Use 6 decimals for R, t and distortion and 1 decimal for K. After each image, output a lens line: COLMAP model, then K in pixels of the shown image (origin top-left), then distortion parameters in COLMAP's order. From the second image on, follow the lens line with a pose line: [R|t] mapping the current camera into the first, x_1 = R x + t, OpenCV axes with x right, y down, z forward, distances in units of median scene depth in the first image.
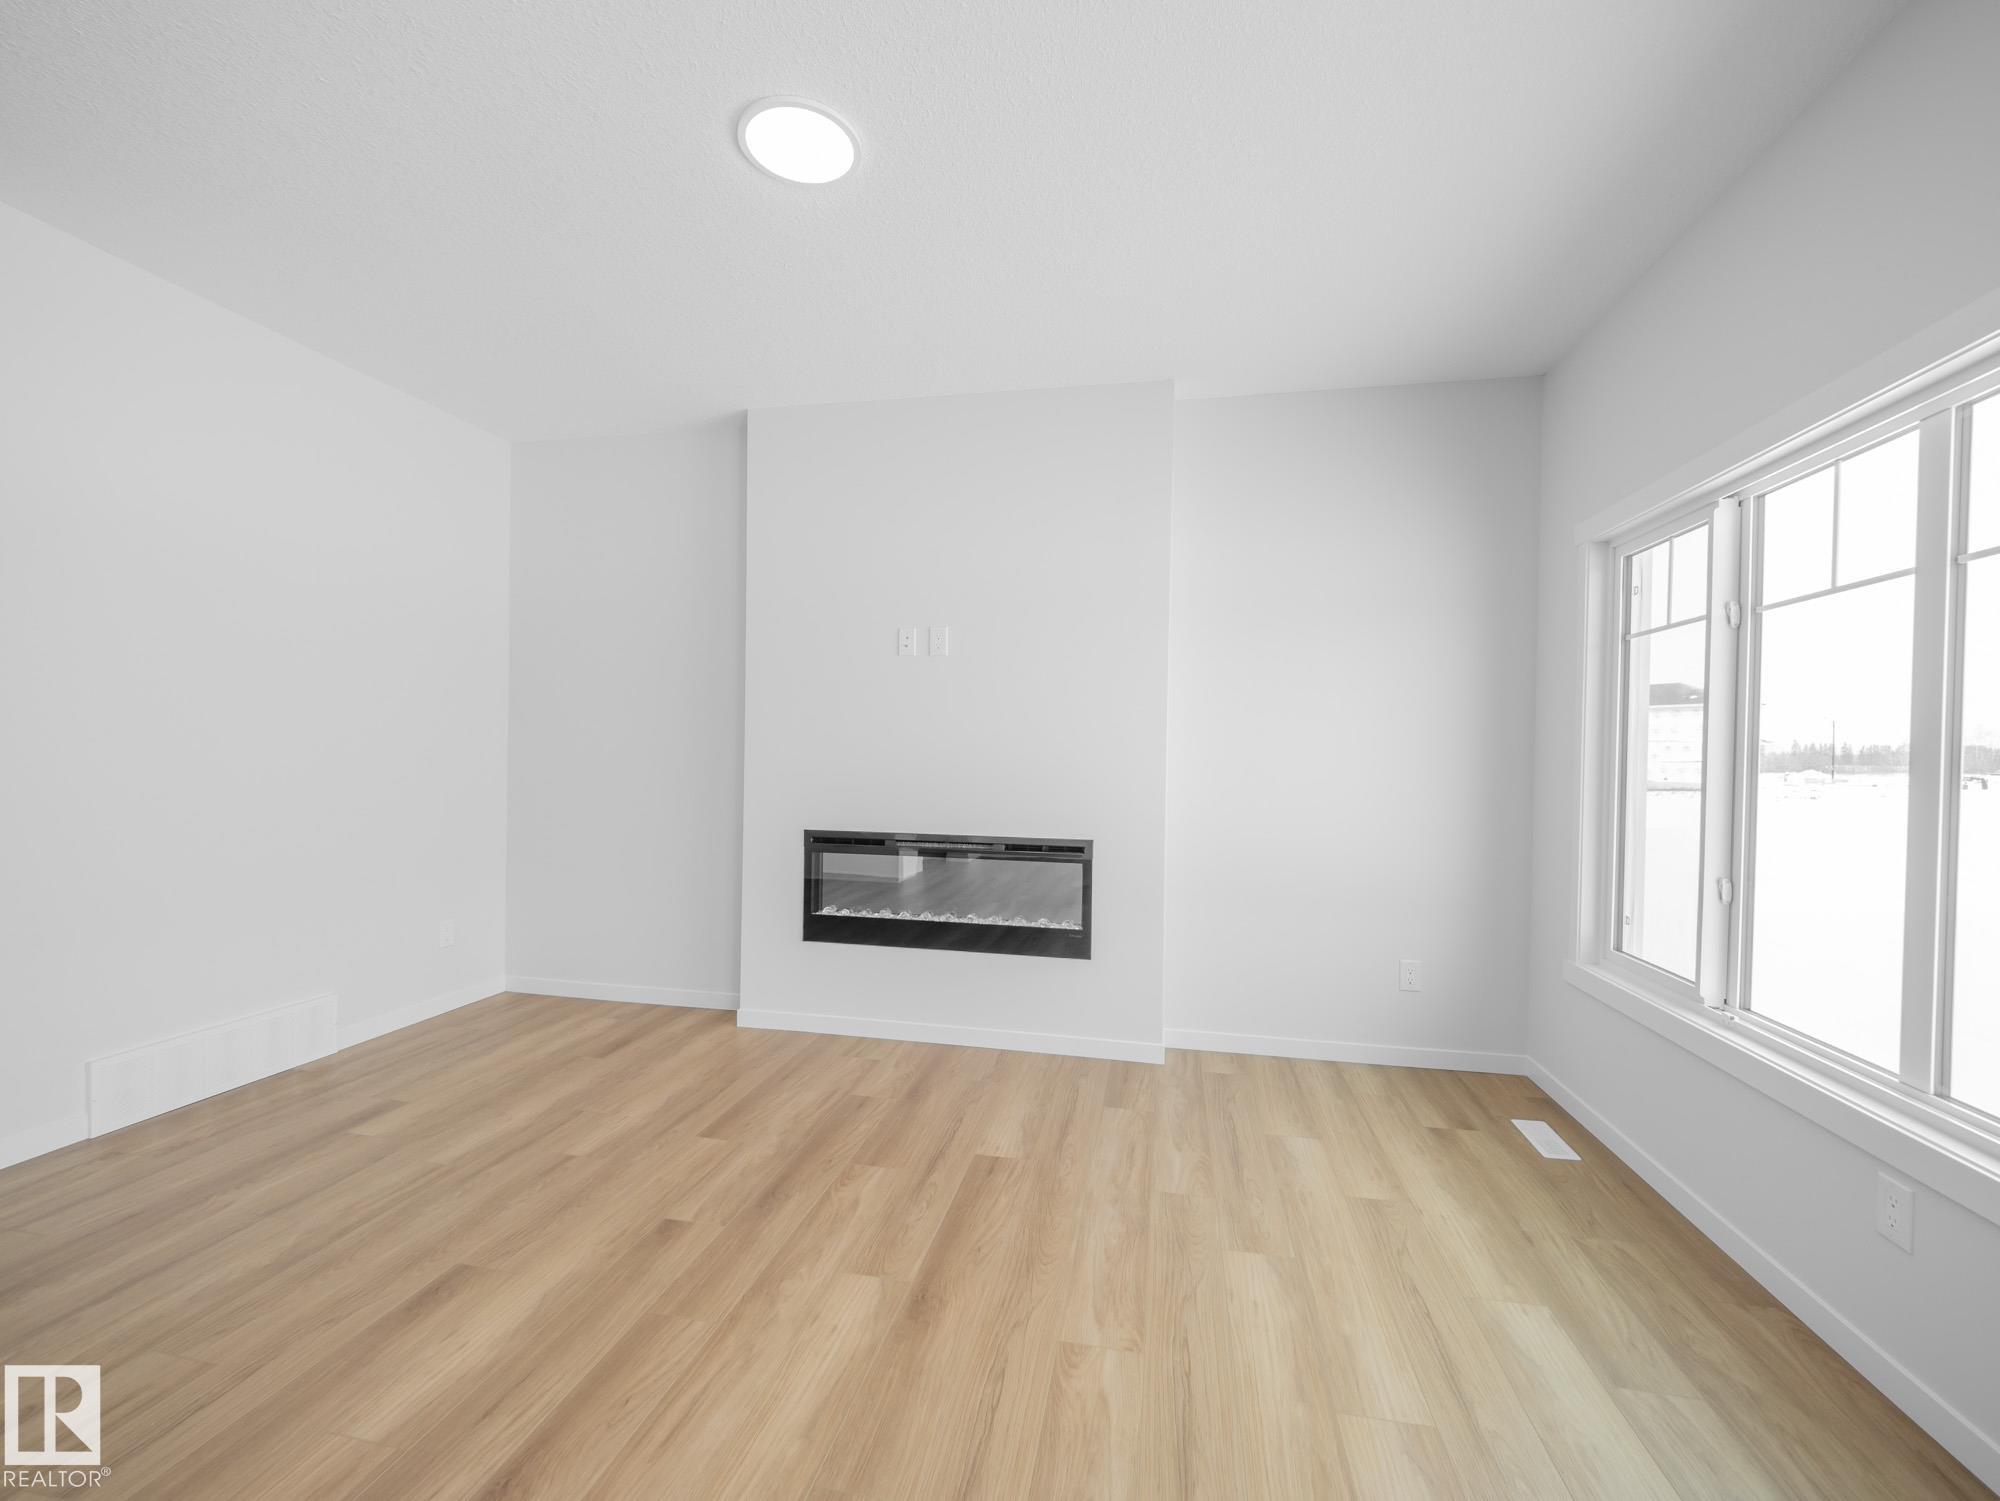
lens RADIAL K [[844.8, 0, 991.7], [0, 844.8, 762.1], [0, 0, 1]] dist [-0.001230, -0.005784]
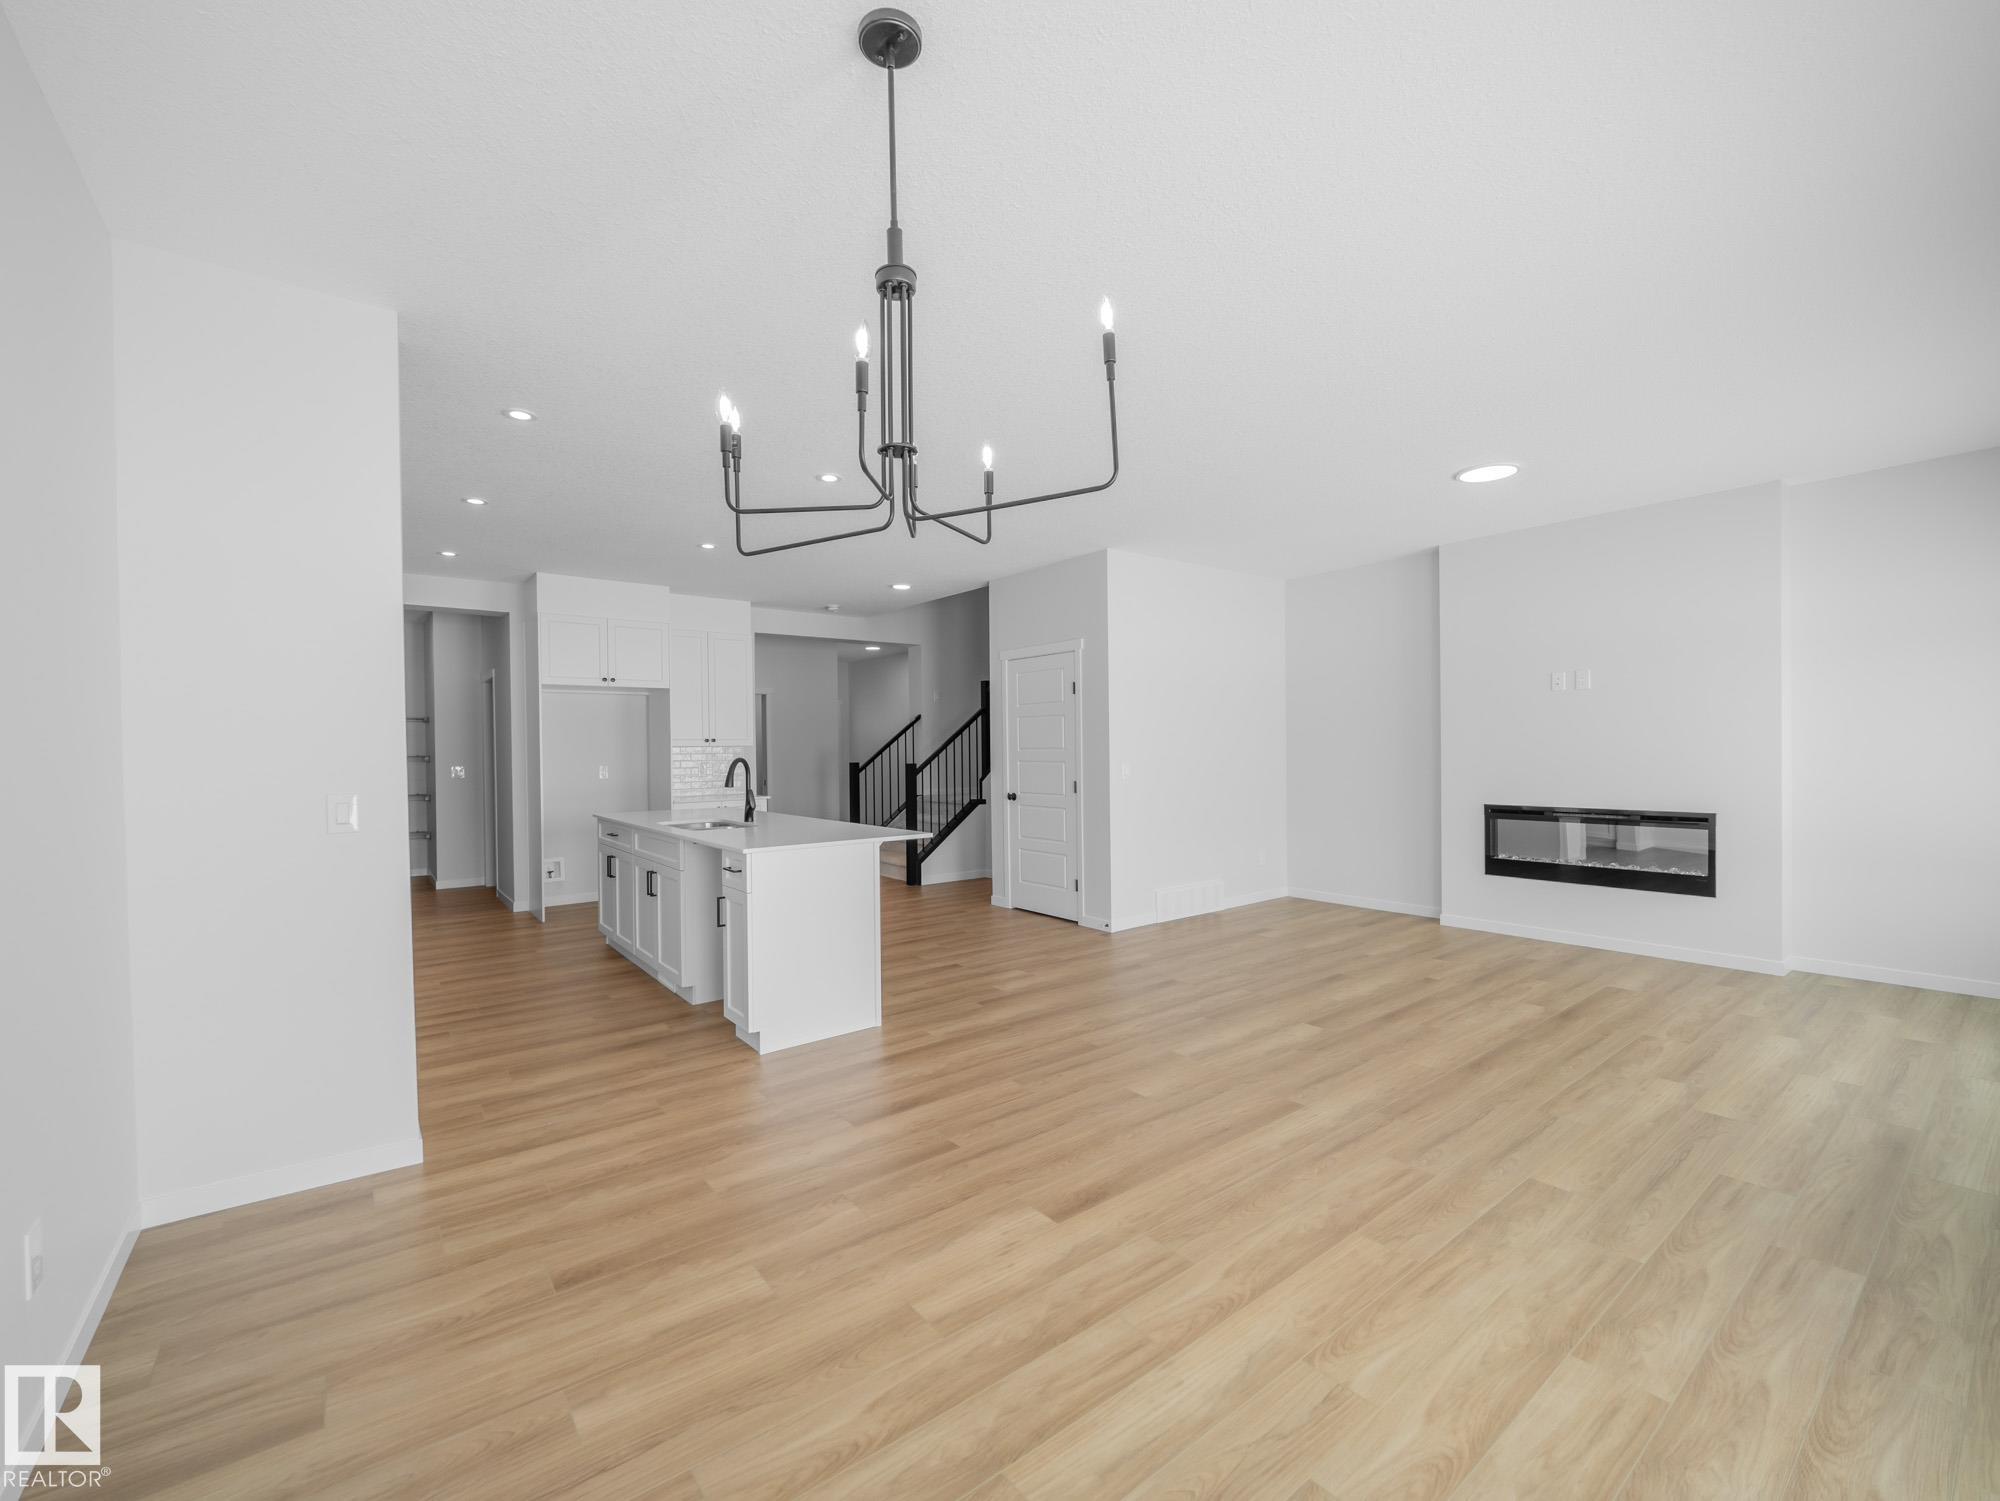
lens RADIAL K [[844.8, 0, 991.7], [0, 844.8, 762.1], [0, 0, 1]] dist [-0.001230, -0.005784]
pose [[0.760255, -0.015865, -0.649431, 0.138843], [0.021220, 0.999775, 0.000417, -0.025180], [0.649278, -0.014098, 0.760420, -1.057786]]
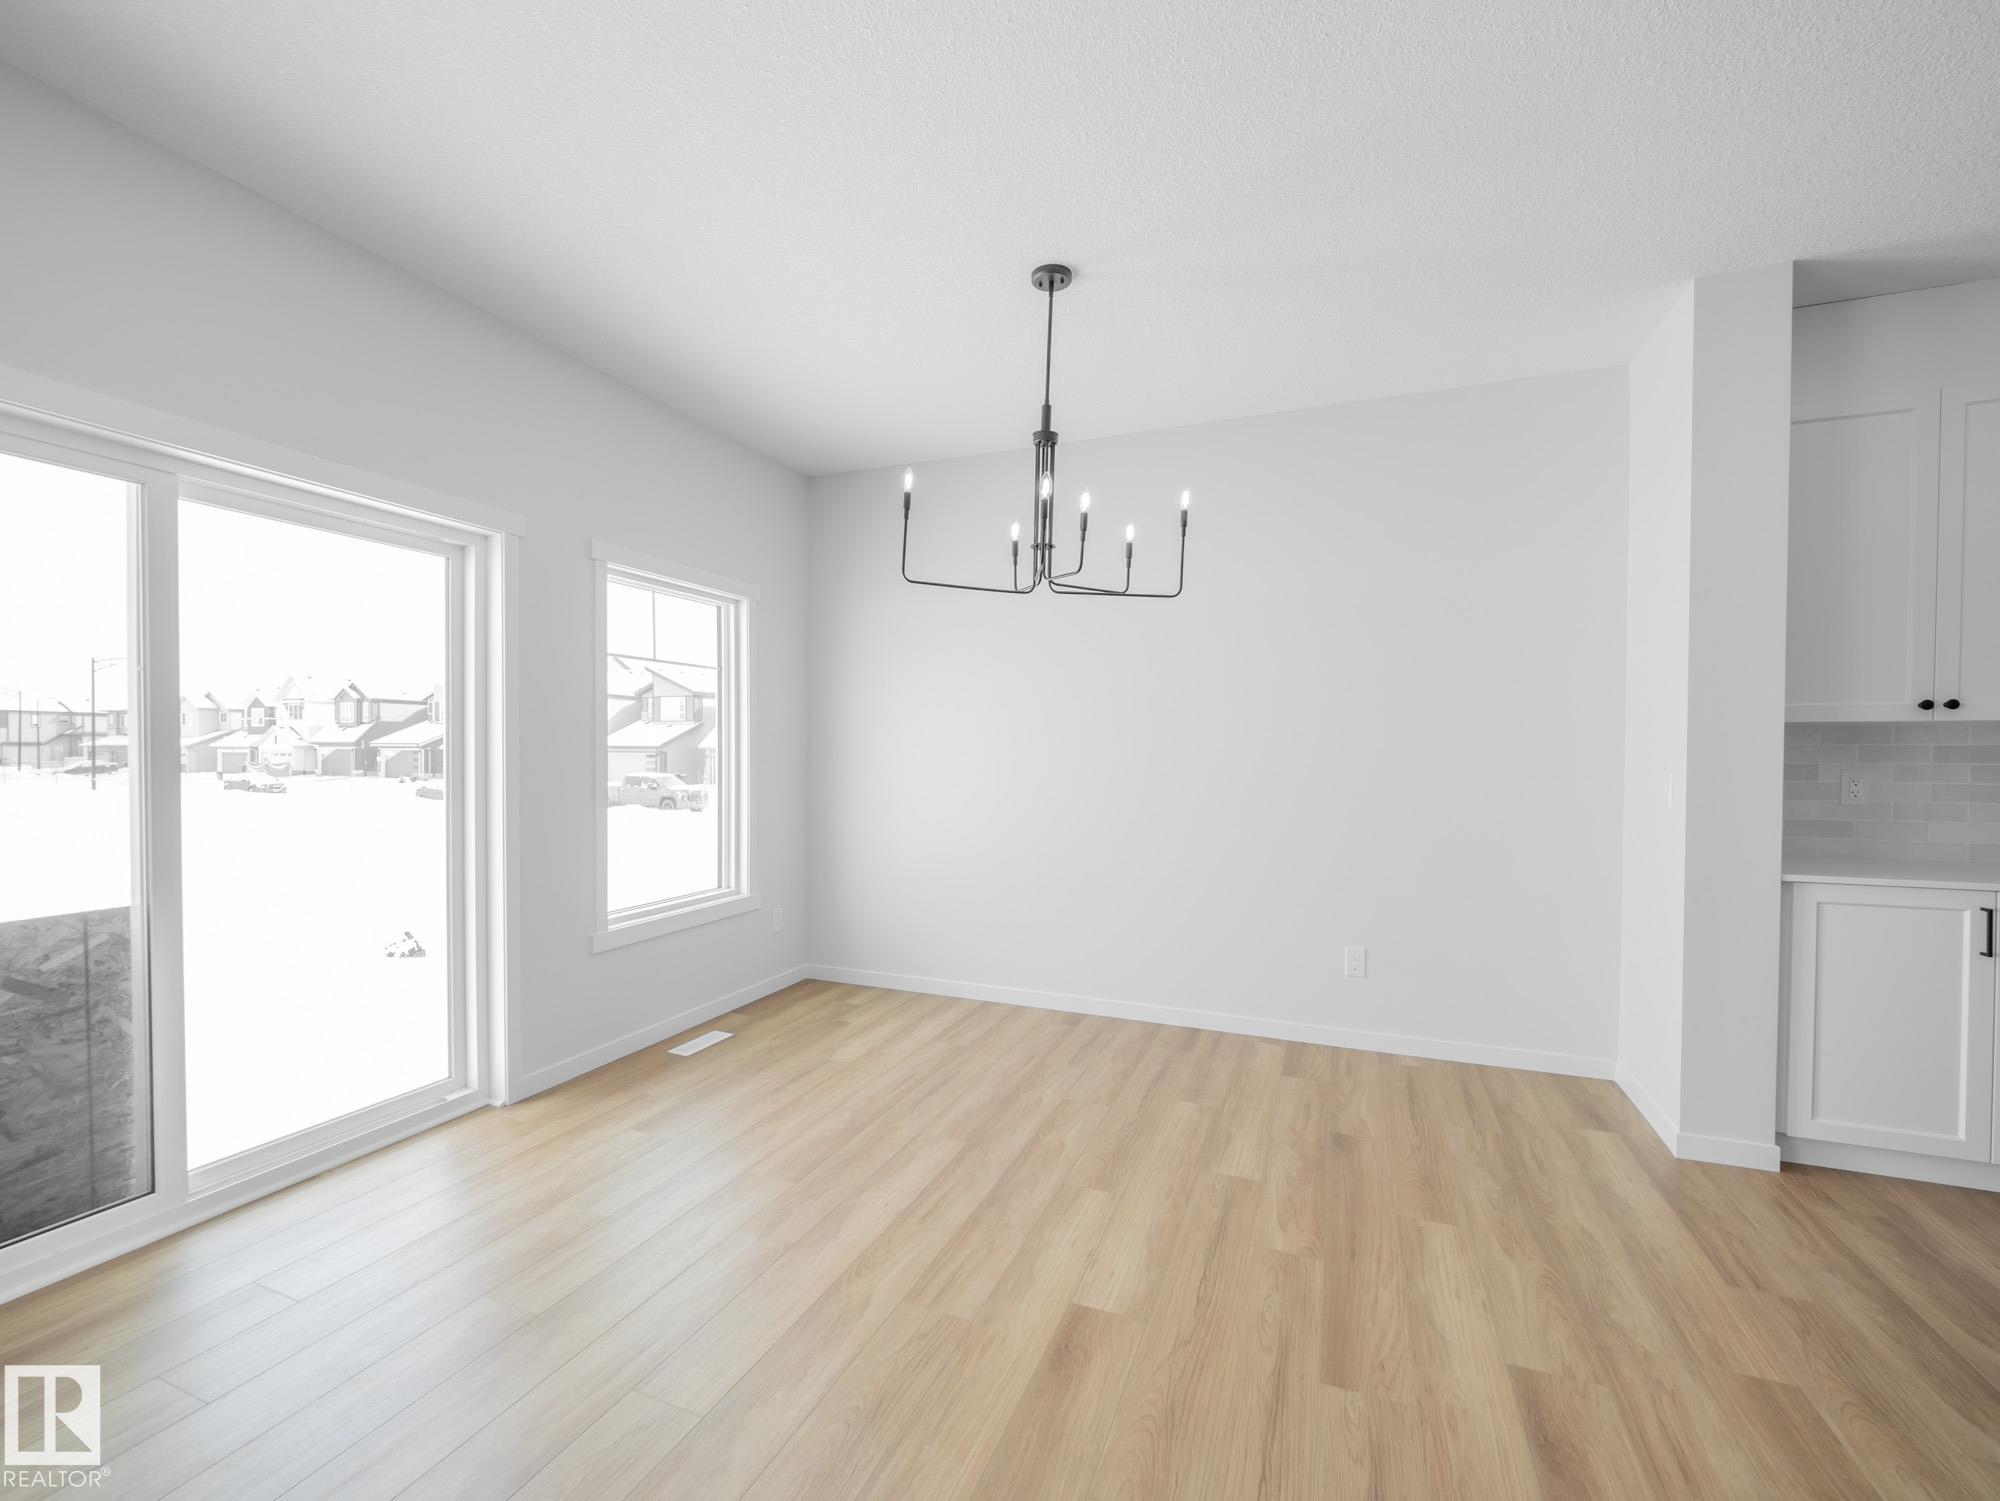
lens RADIAL K [[844.8, 0, 991.7], [0, 844.8, 762.1], [0, 0, 1]] dist [-0.001230, -0.005784]
pose [[-0.983476, -0.025204, 0.179278, -0.411428], [-0.019890, 0.999310, 0.031377, -0.027184], [-0.179945, 0.027292, -0.983298, 0.293645]]
